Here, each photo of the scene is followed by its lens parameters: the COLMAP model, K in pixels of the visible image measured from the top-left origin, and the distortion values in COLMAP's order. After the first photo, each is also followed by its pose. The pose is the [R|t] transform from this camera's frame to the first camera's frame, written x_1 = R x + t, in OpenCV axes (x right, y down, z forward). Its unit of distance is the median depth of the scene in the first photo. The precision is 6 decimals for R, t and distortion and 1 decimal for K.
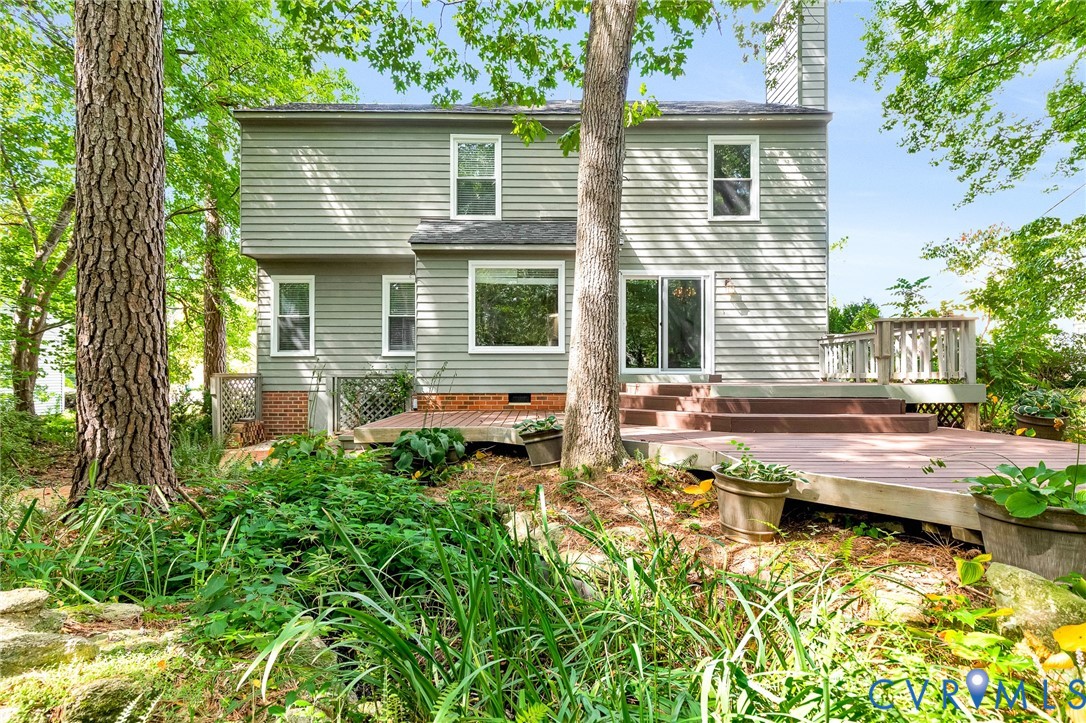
lens RADIAL K [[518.5, 0, 541.1], [0, 518.5, 370.6], [0, 0, 1]] dist [0.011369, -0.000794]
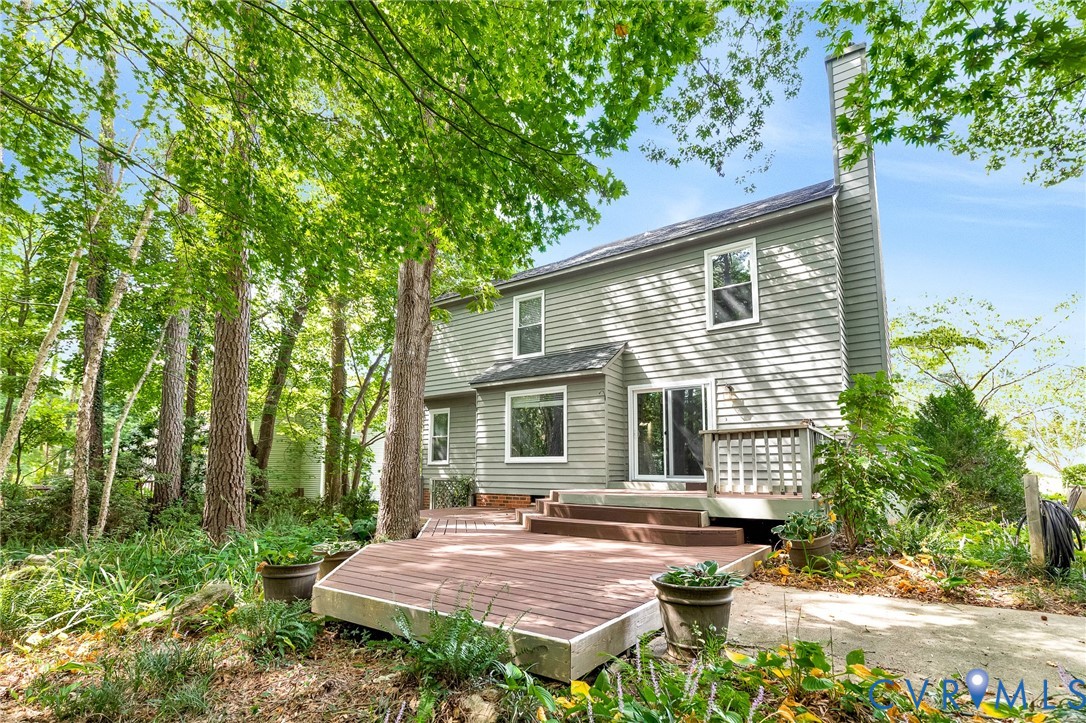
lens RADIAL K [[521.0, 0, 547.3], [0, 521.0, 417.4], [0, 0, 1]] dist [0.015930, -0.000089]
pose [[0.811580, -0.057353, -0.581419, 0.654472], [0.000579, 0.995249, -0.097365, -0.017922], [0.584241, 0.078683, 0.807757, -0.000624]]
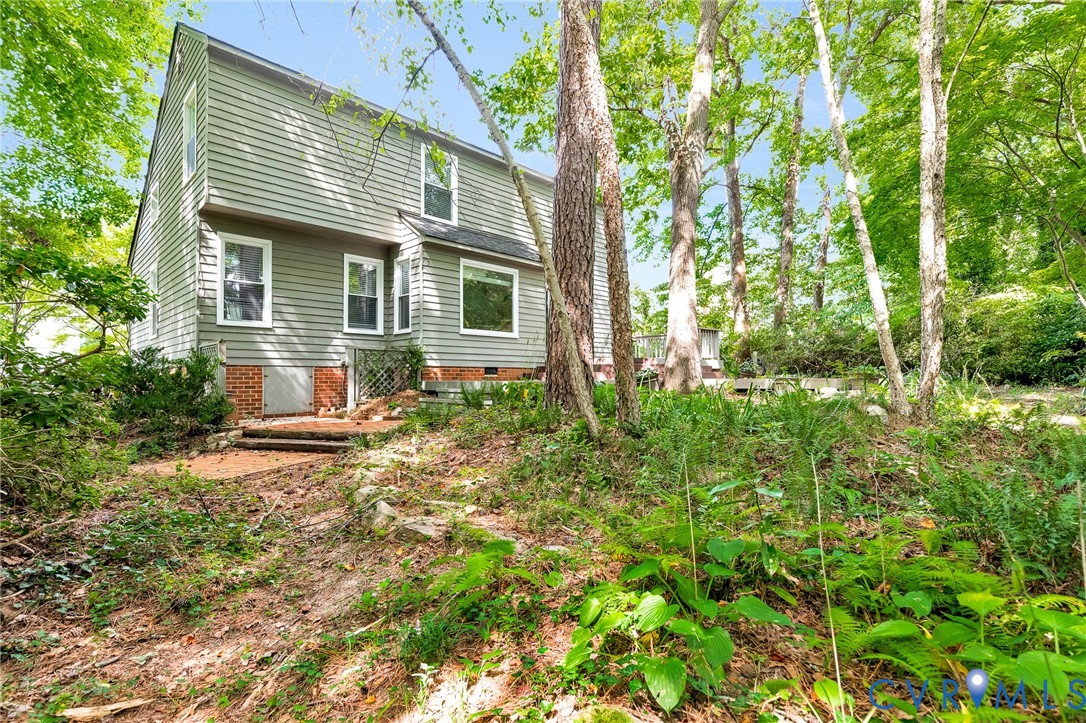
lens RADIAL K [[518.5, 0, 541.1], [0, 518.5, 370.6], [0, 0, 1]] dist [0.011369, -0.000794]
pose [[0.700650, 0.009453, 0.713442, -0.807794], [-0.002873, 0.999942, -0.010427, 0.060000], [-0.713499, 0.005256, 0.700637, 0.009178]]
